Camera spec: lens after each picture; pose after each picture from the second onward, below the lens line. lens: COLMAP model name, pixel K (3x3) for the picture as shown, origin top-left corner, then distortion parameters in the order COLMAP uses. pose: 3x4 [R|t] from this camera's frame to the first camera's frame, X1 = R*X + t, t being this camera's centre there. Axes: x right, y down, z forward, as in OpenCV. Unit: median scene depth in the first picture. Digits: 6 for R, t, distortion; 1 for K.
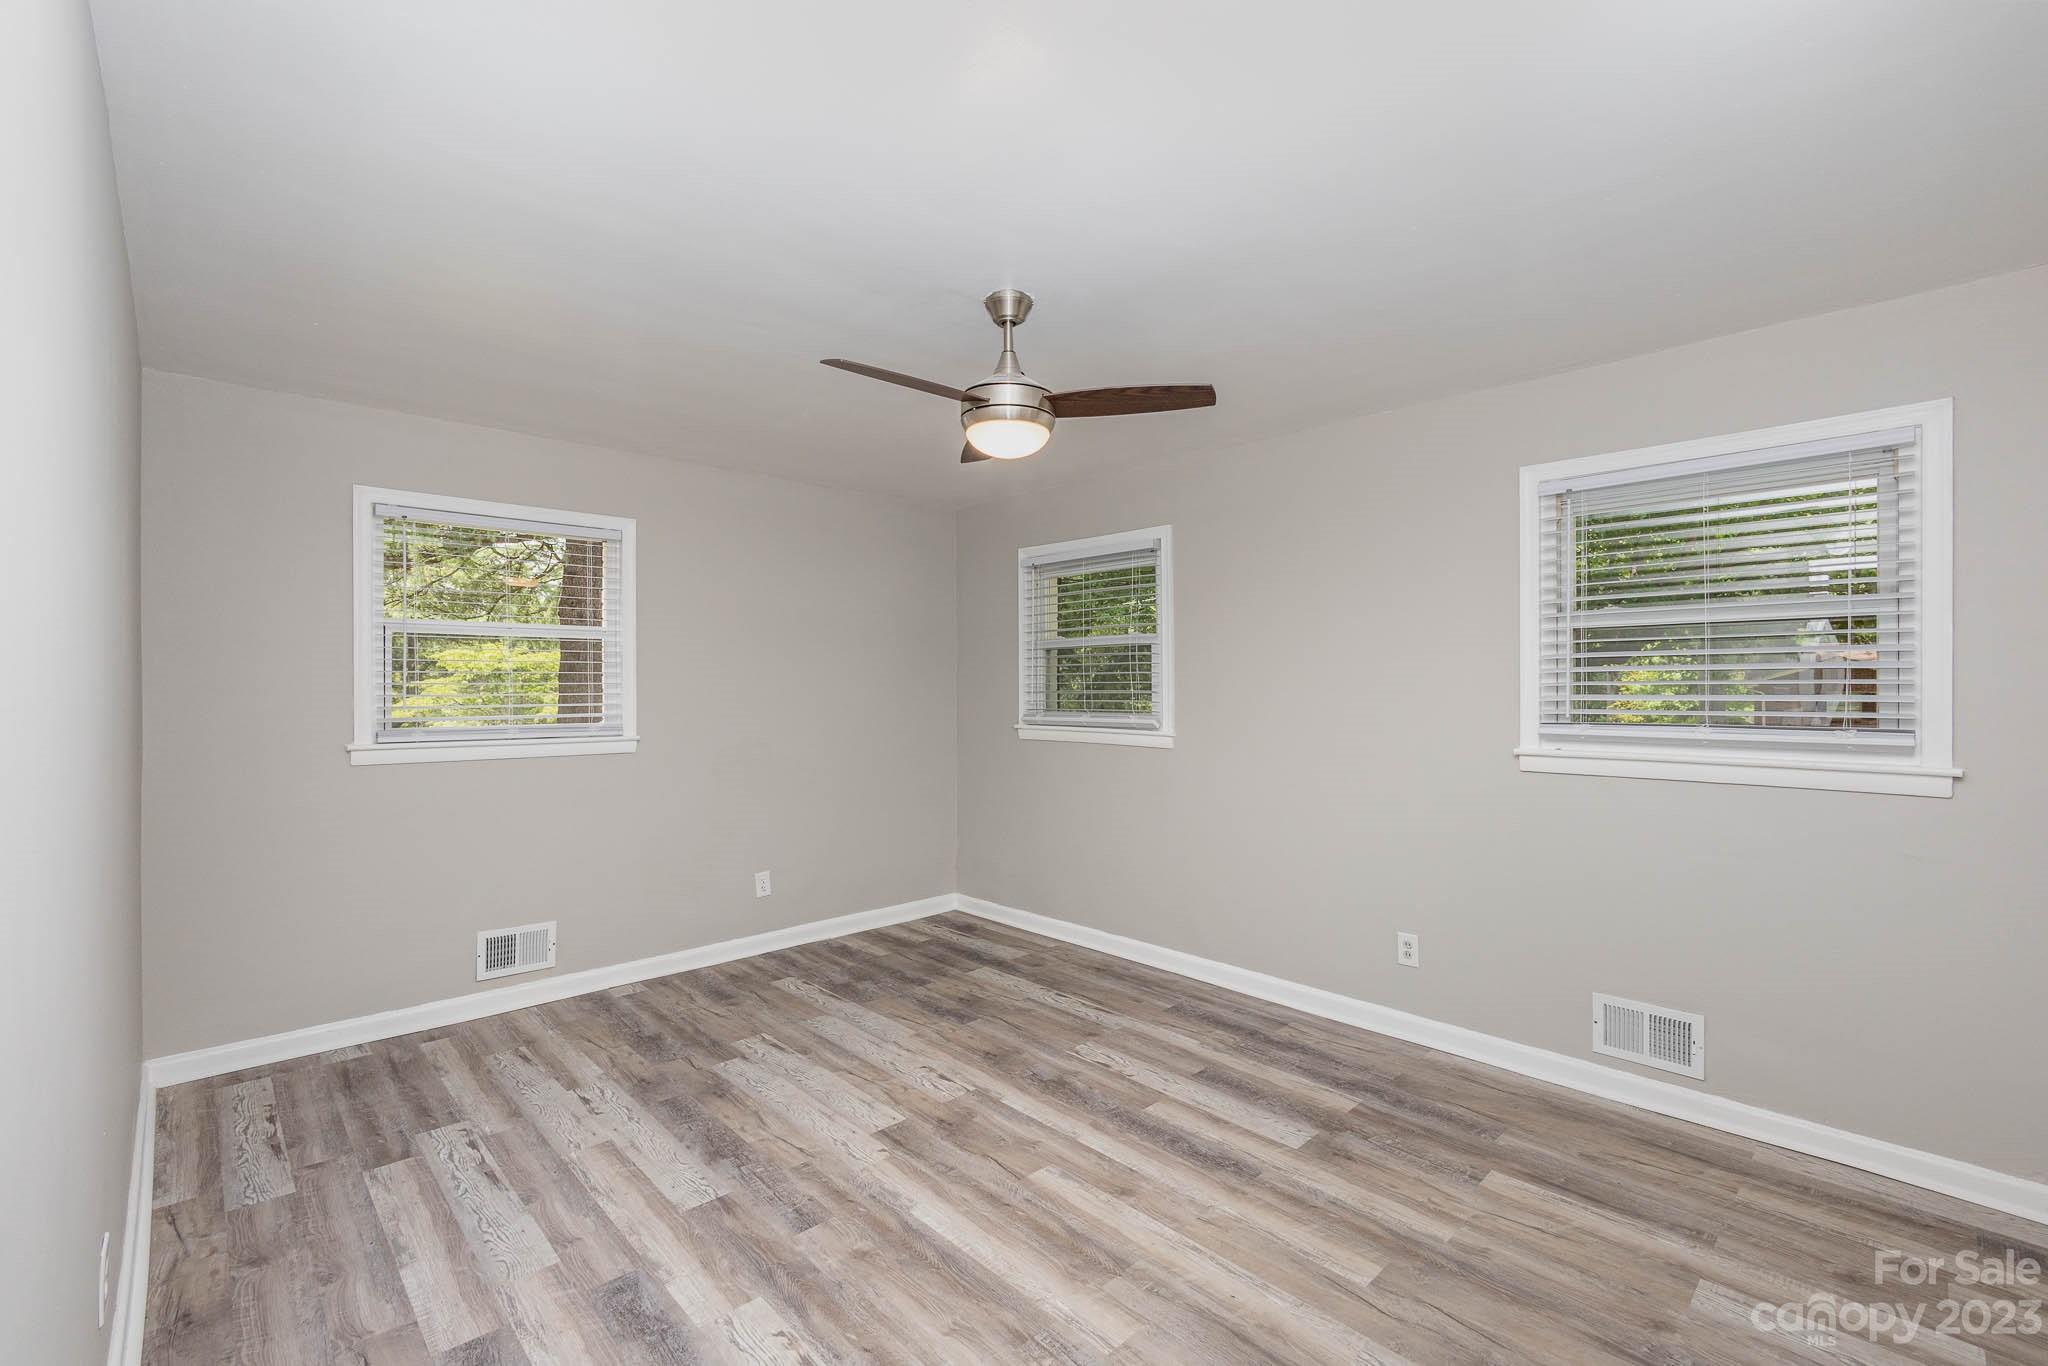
lens RADIAL K [[882.8, 0, 1018.1], [0, 882.8, 682.6], [0, 0, 1]] dist [-0.003067, -0.000246]
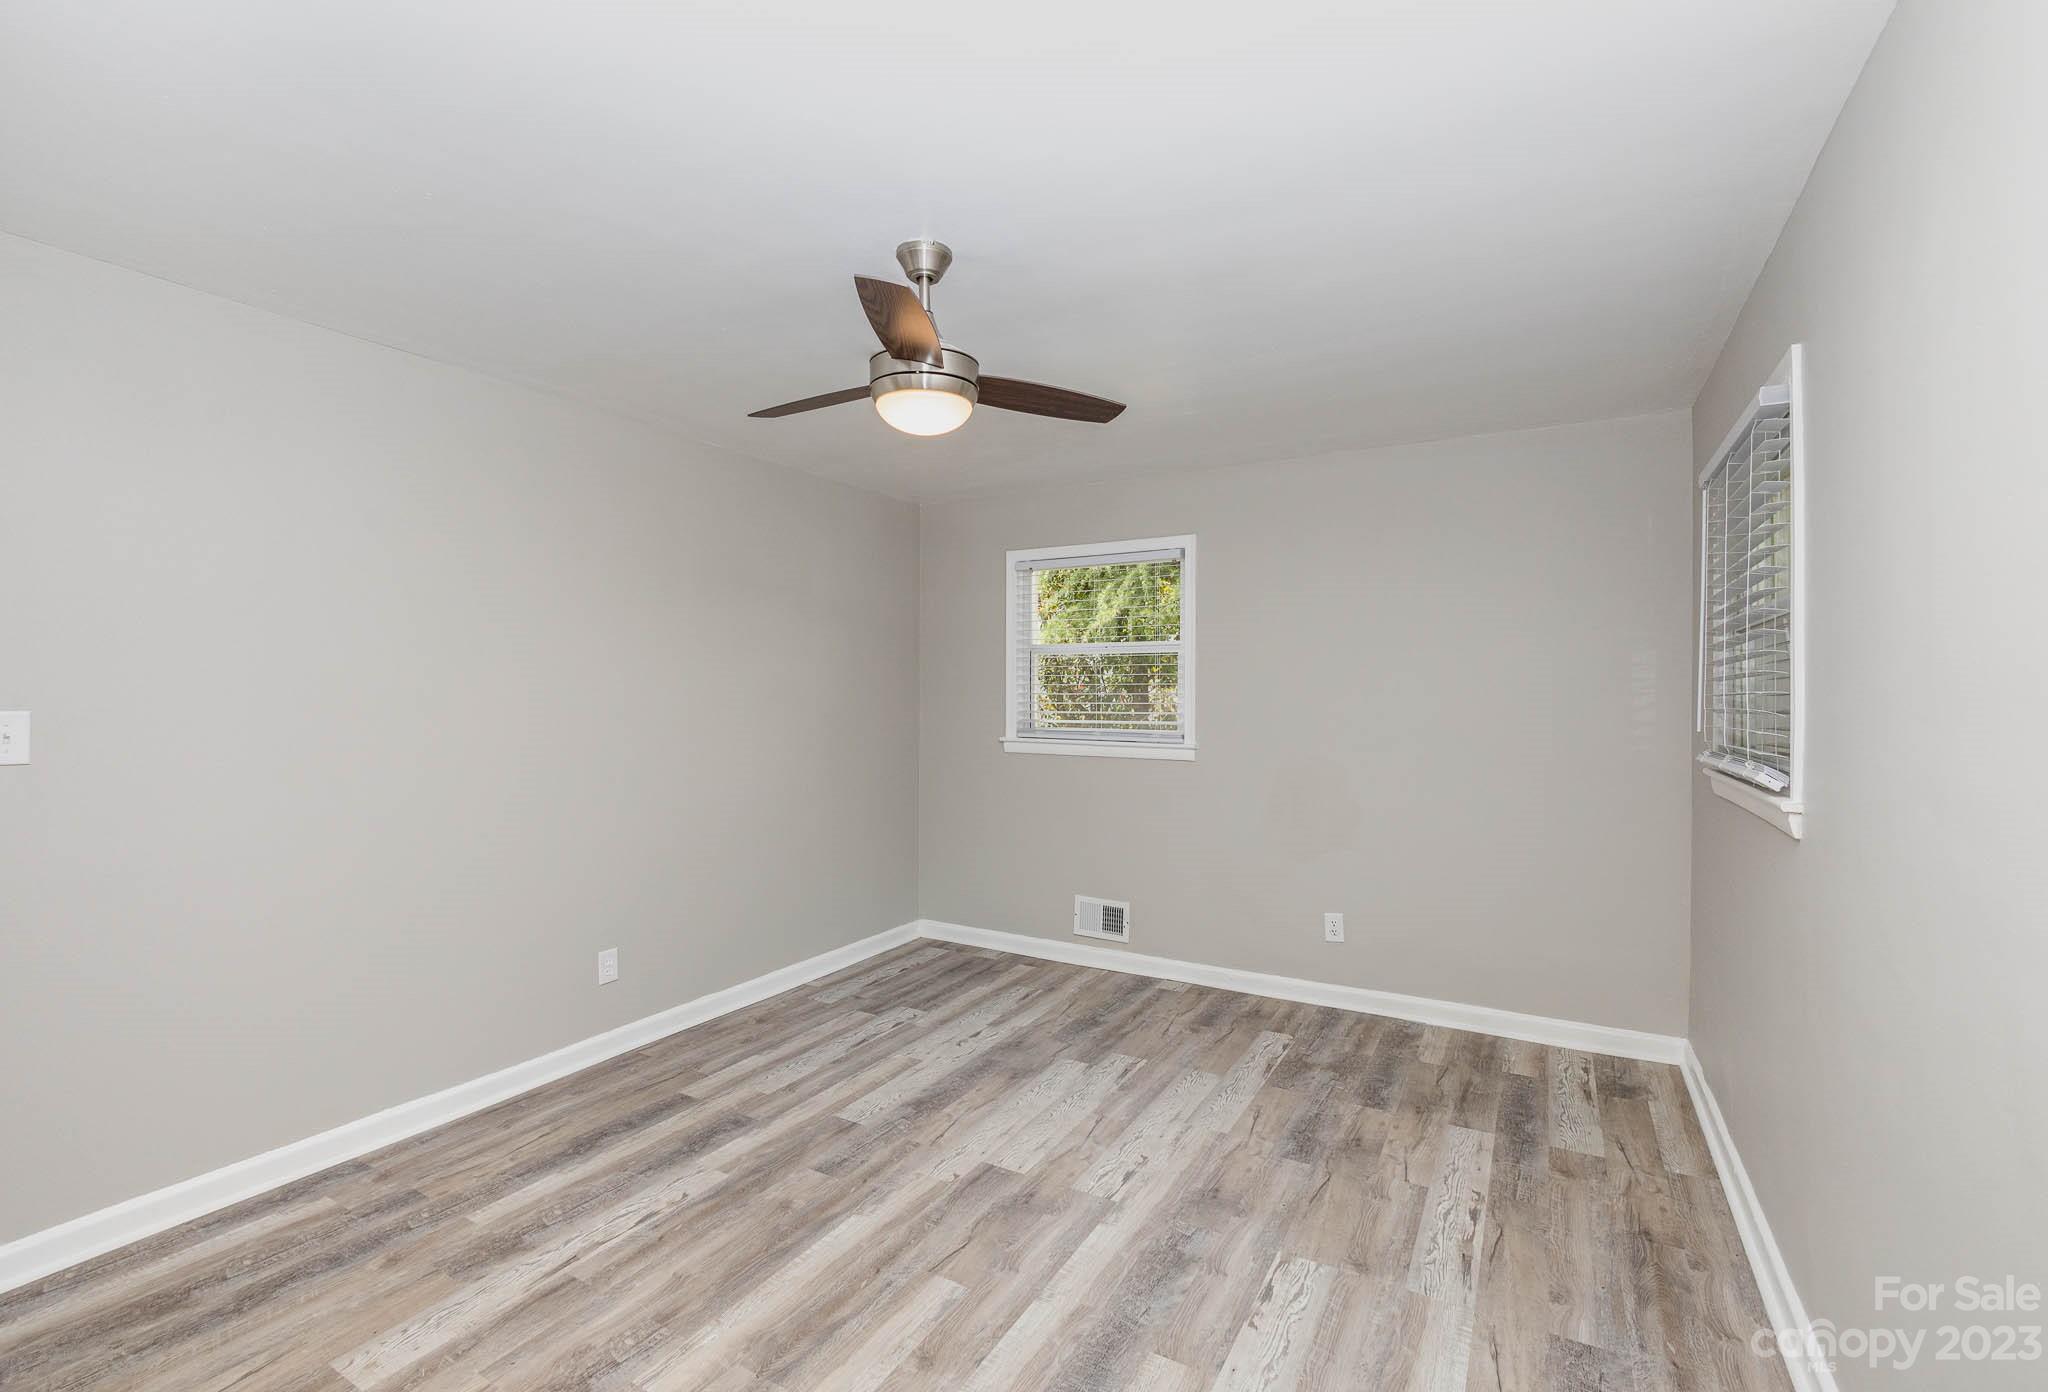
lens RADIAL K [[899.9, 0, 1024.0], [0, 899.9, 696.0], [0, 0, 1]] dist [-0.000002, -0.000273]
pose [[0.284590, 0.002340, -0.958646, 0.741480], [0.000997, 0.999996, 0.002737, -0.006019], [0.958649, -0.001735, 0.284587, 0.705761]]
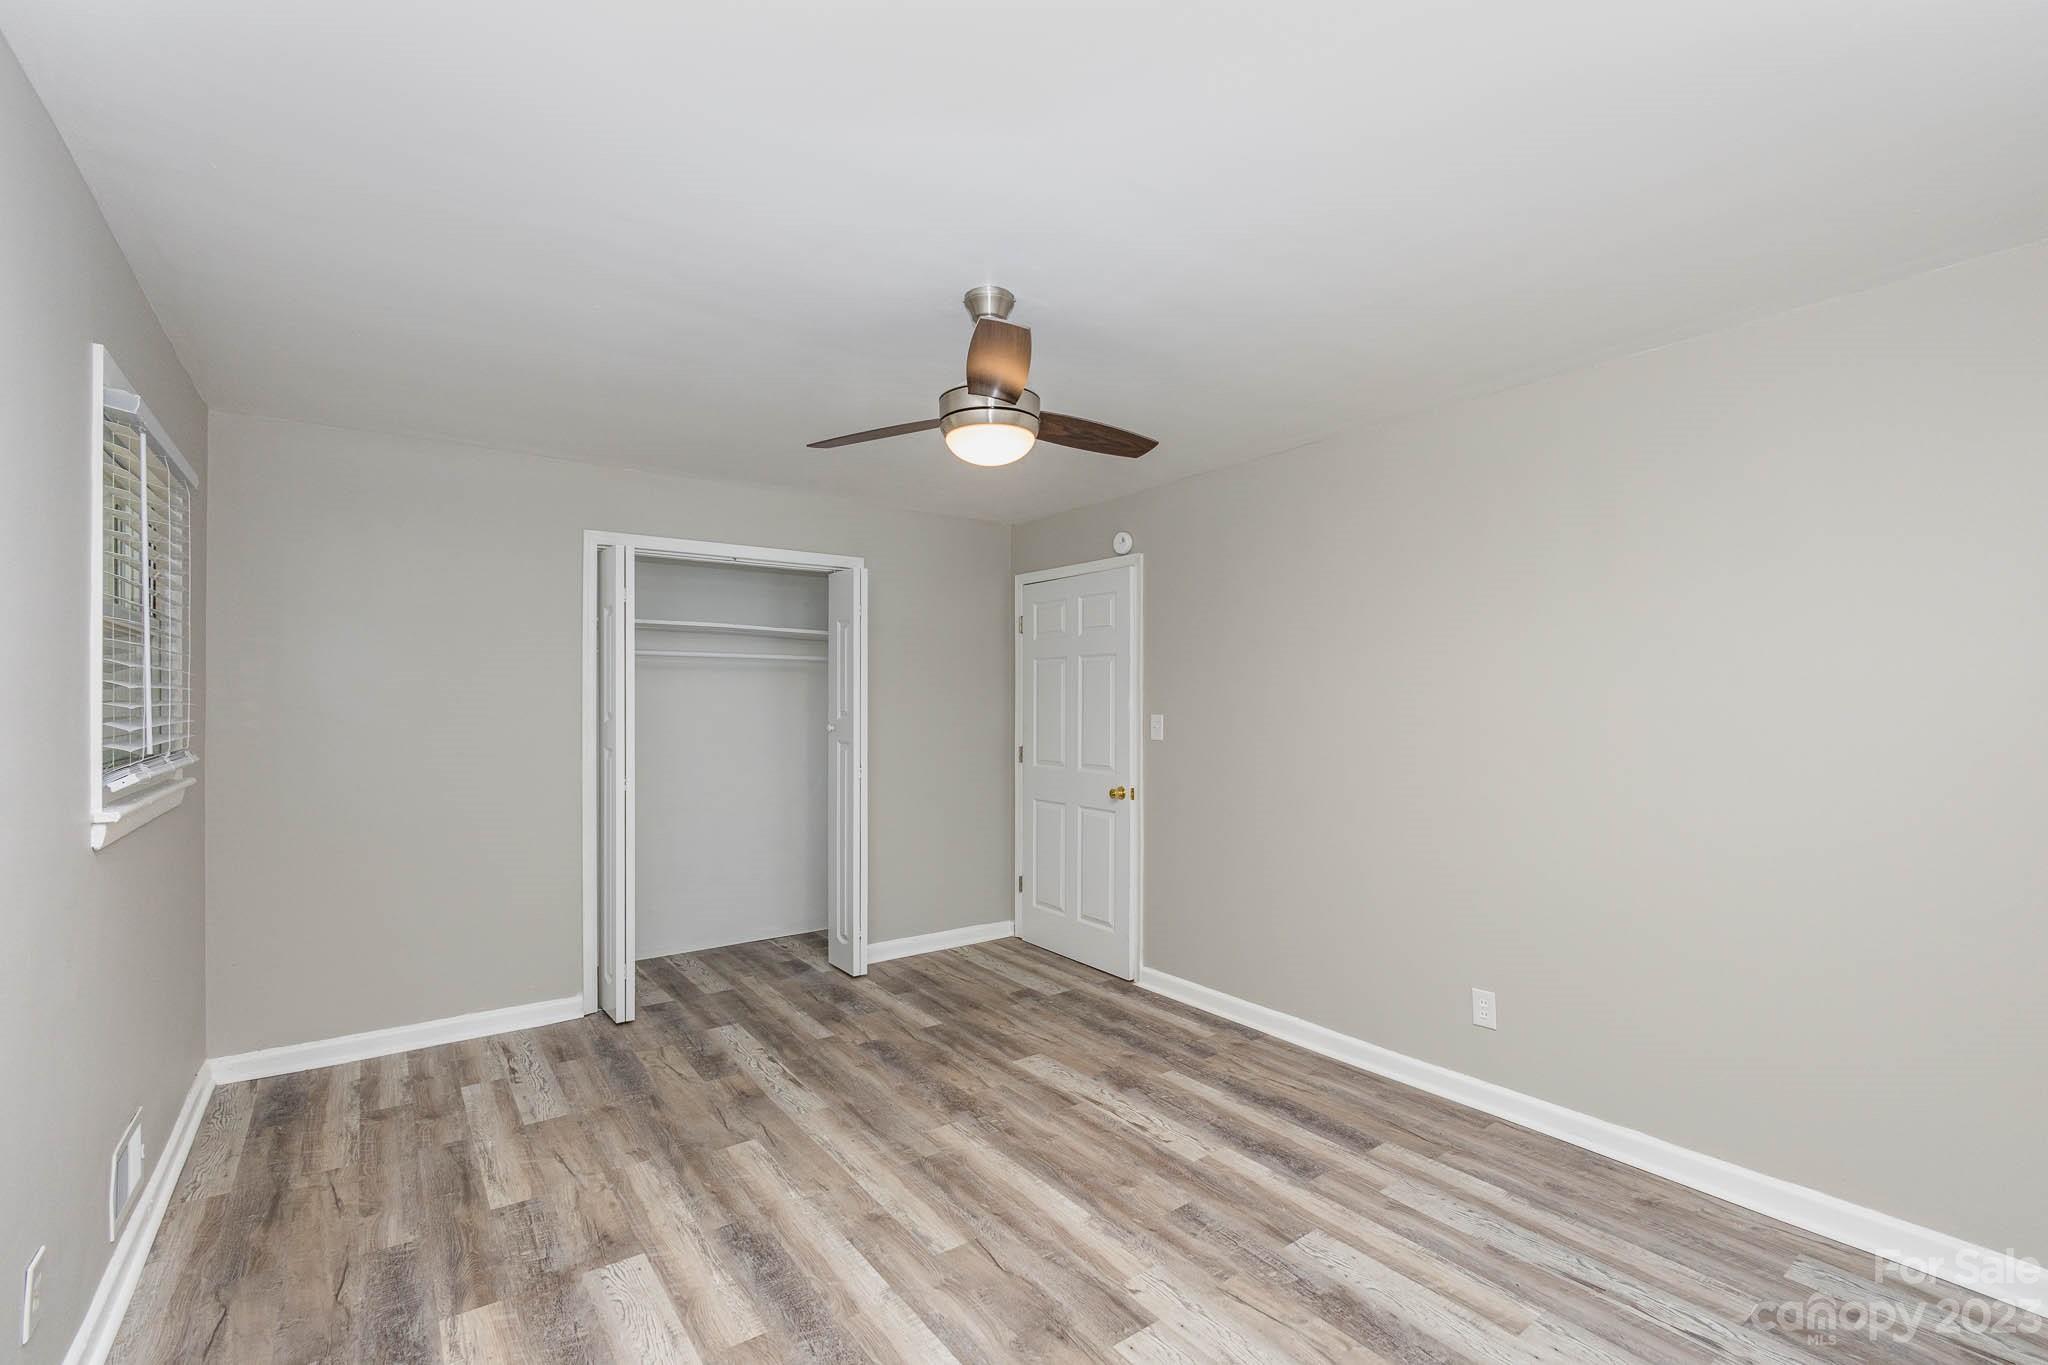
lens RADIAL K [[906.8, 0, 1011.4], [0, 906.8, 715.4], [0, 0, 1]] dist [-0.000325, 0.000058]
pose [[-0.991073, -0.002780, 0.133294, -0.135187], [-0.001899, 0.999975, 0.006740, 0.004187], [-0.133310, 0.006427, -0.991054, 1.633596]]
